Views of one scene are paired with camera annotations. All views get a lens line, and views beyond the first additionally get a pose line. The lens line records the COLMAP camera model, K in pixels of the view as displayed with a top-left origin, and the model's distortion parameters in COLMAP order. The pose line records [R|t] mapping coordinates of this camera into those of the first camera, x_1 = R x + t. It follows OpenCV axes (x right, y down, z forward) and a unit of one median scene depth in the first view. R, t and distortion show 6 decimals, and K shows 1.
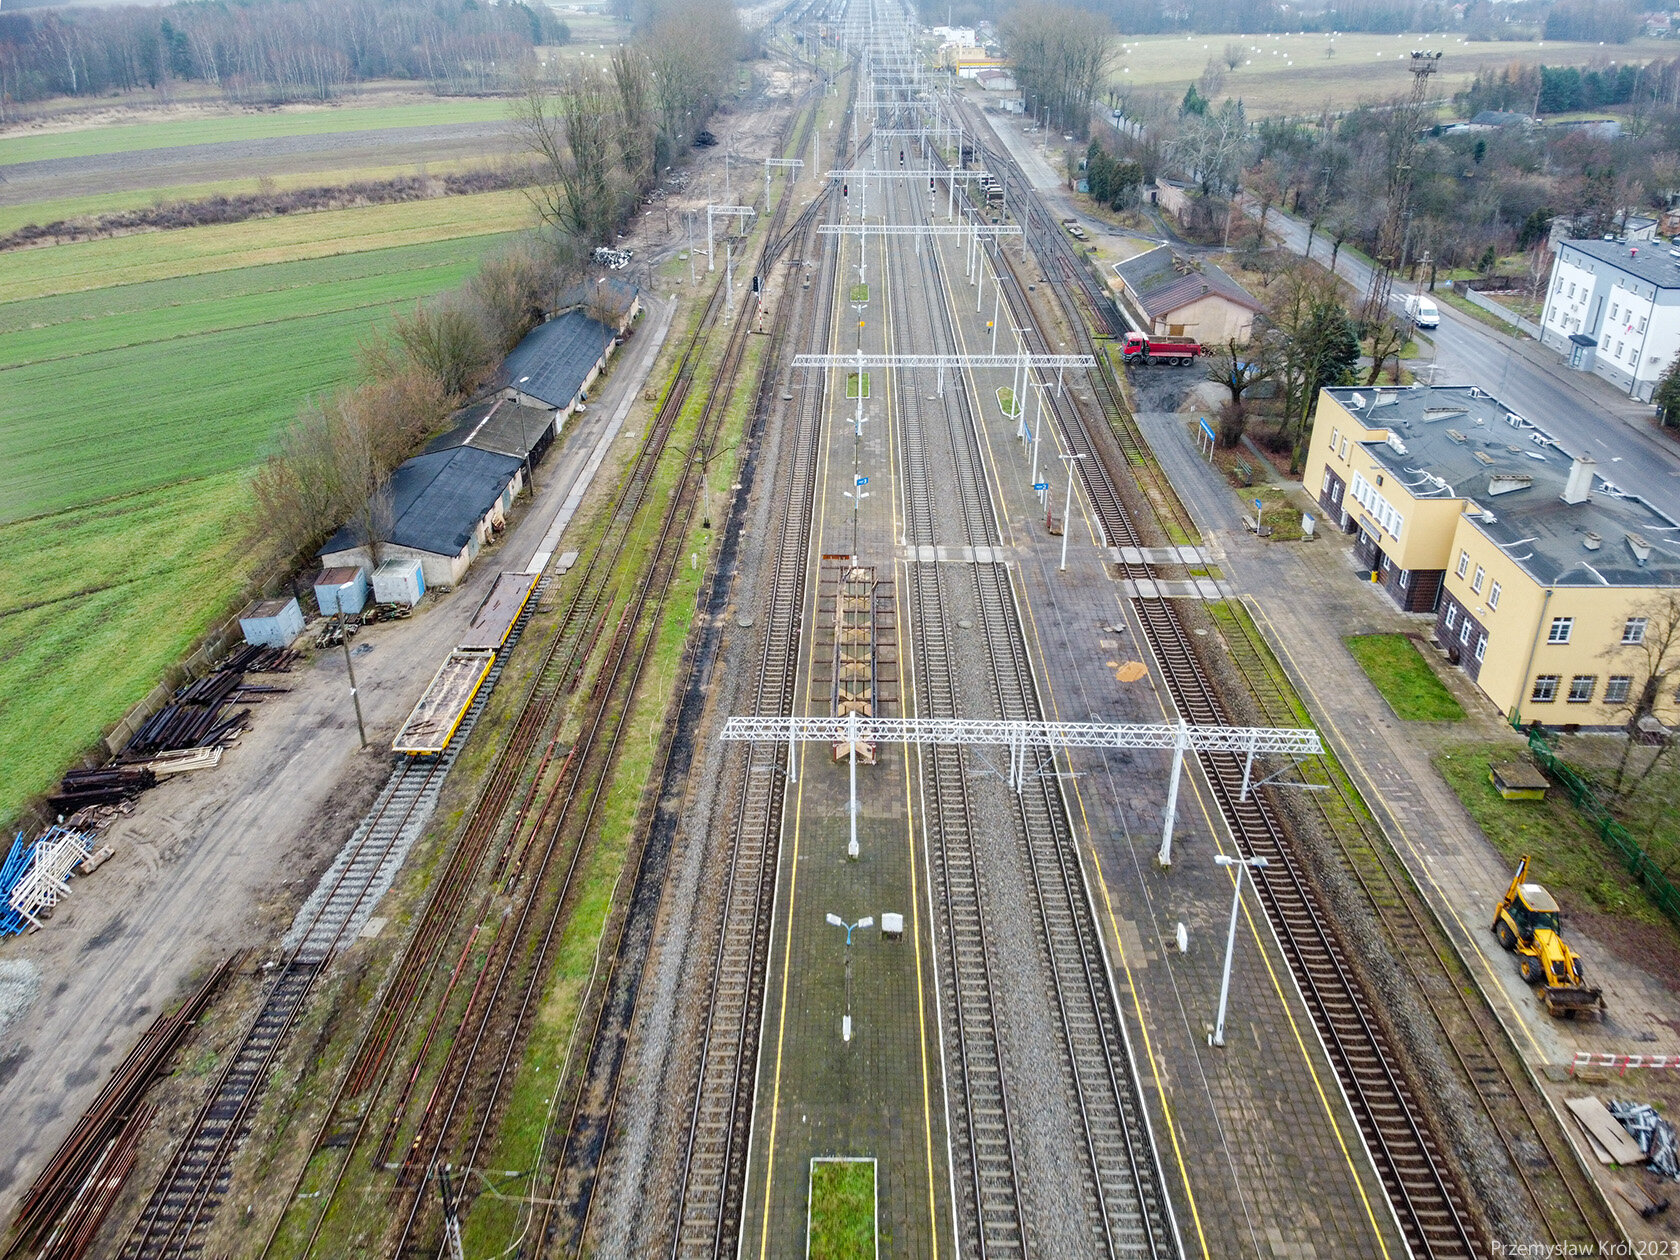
lens RADIAL K [[1252.9, 0, 854.4], [0, 1252.9, 617.2], [0, 0, 1]] dist [0.123911, -0.070501]
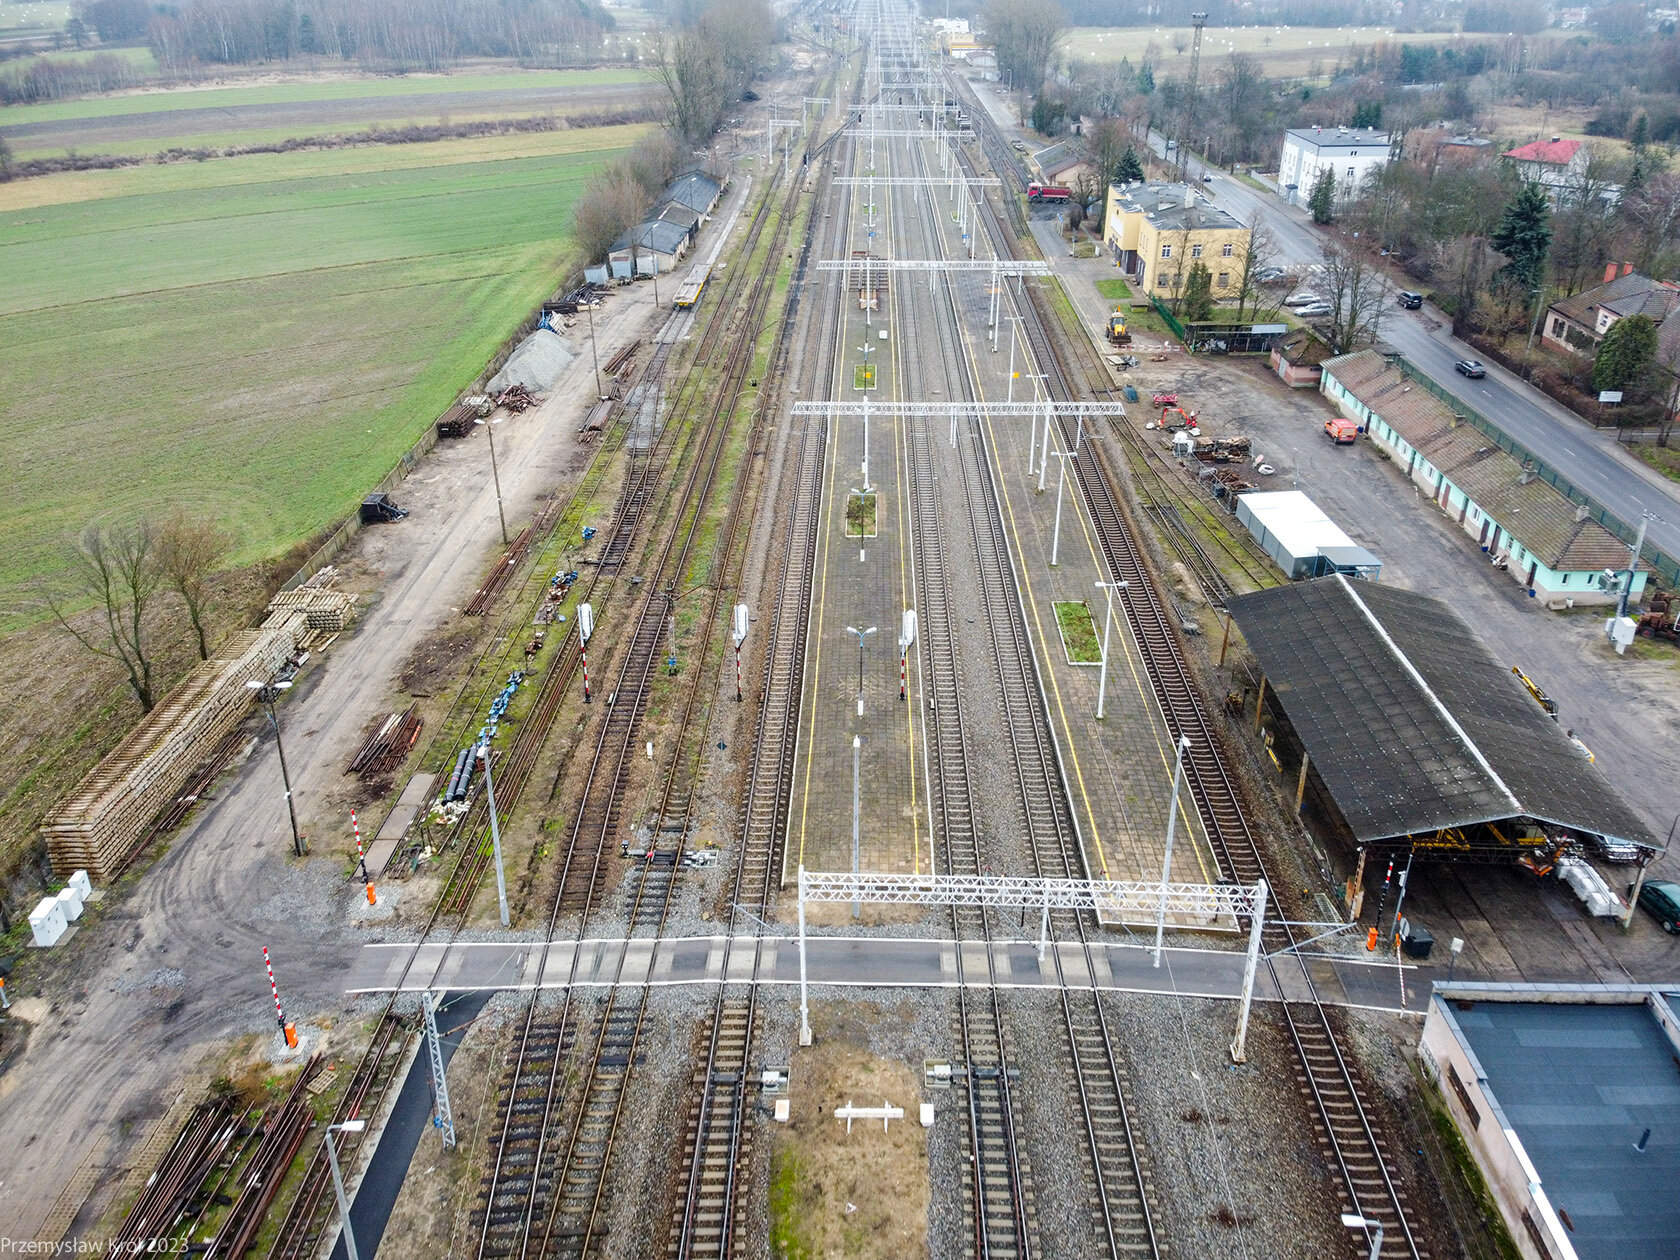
lens RADIAL K [[1252.9, 0, 869.1], [0, 1252.9, 643.8], [0, 0, 1]] dist [0.123911, -0.070501]
pose [[0.999977, 0.002368, 0.006370, -0.004101], [-0.002466, 0.999876, 0.015533, 0.225777], [-0.006332, -0.015549, 0.999859, -0.435245]]
